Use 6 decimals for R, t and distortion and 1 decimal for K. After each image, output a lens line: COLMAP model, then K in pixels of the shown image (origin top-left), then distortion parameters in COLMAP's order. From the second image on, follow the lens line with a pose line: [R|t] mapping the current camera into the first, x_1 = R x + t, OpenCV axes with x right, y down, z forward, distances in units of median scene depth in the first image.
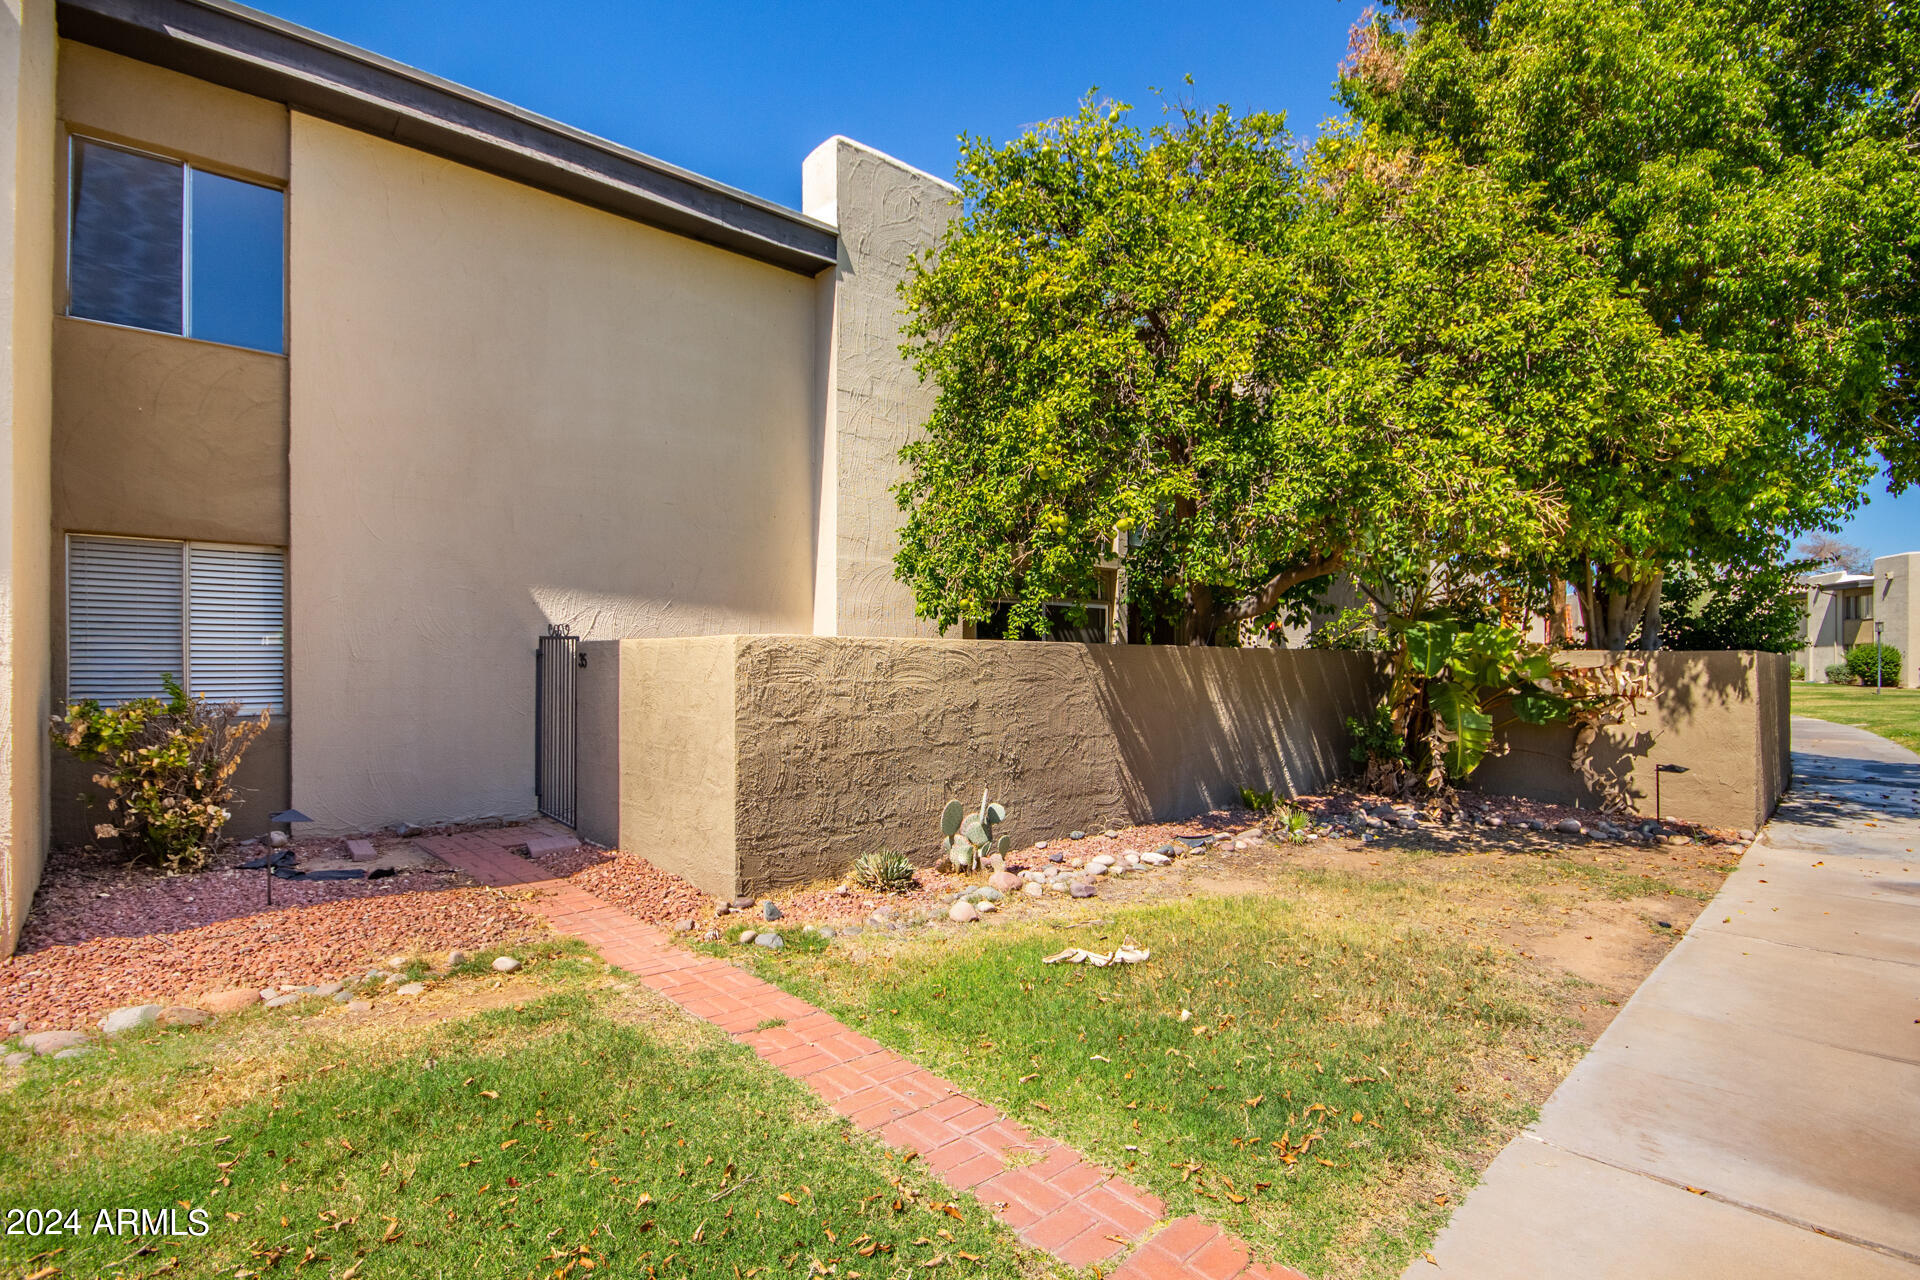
lens RADIAL K [[934.3, 0, 961.3], [0, 934.3, 641.0], [0, 0, 1]] dist [0.027180, -0.020337]
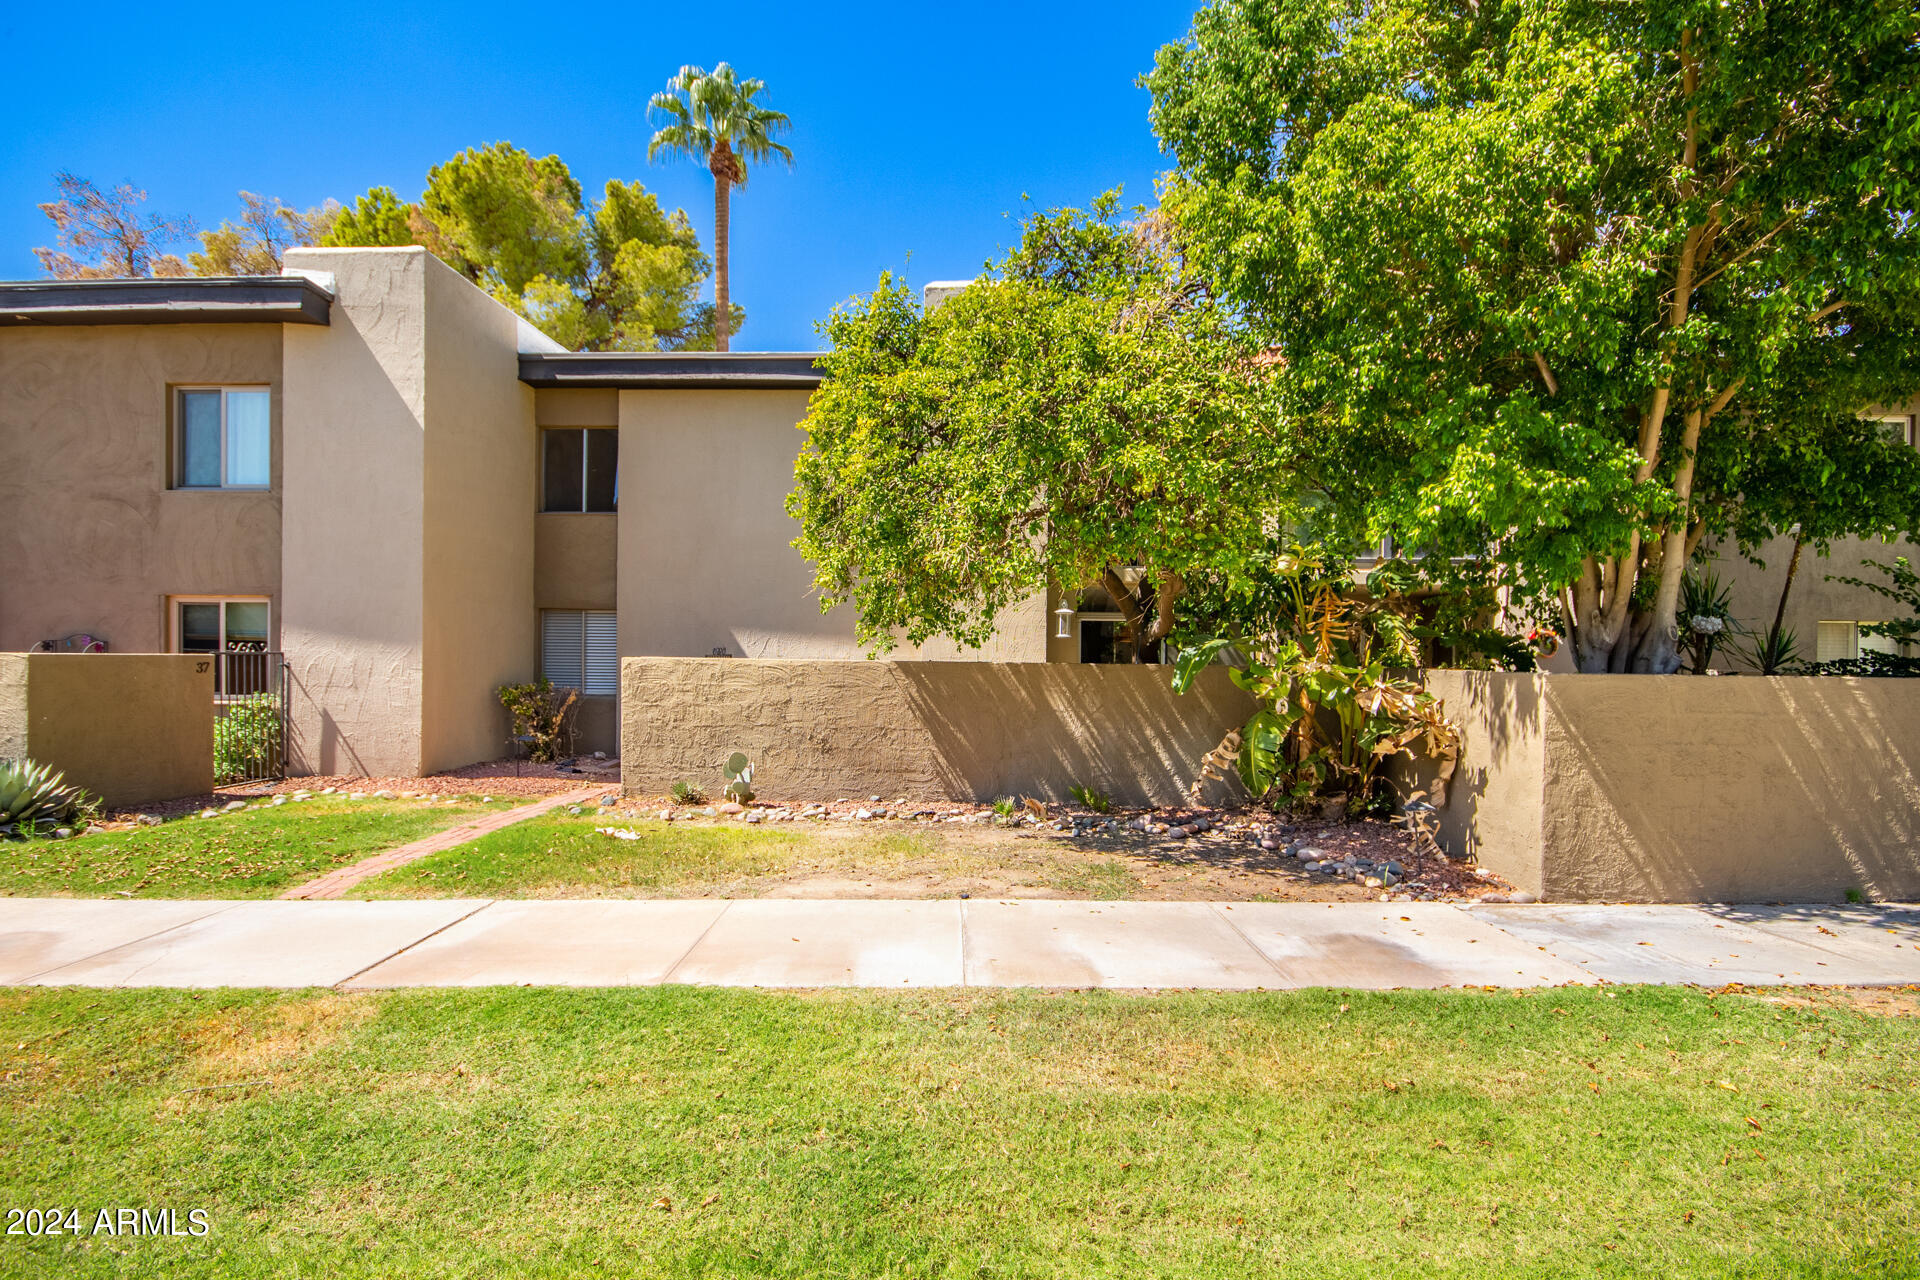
lens RADIAL K [[929.5, 0, 964.0], [0, 929.5, 649.9], [0, 0, 1]] dist [0.001113, 0.001193]
pose [[0.718287, -0.003356, -0.695739, 1.215216], [0.005841, 0.999982, 0.001206, -0.015712], [0.695722, -0.004930, 0.718294, 0.099899]]
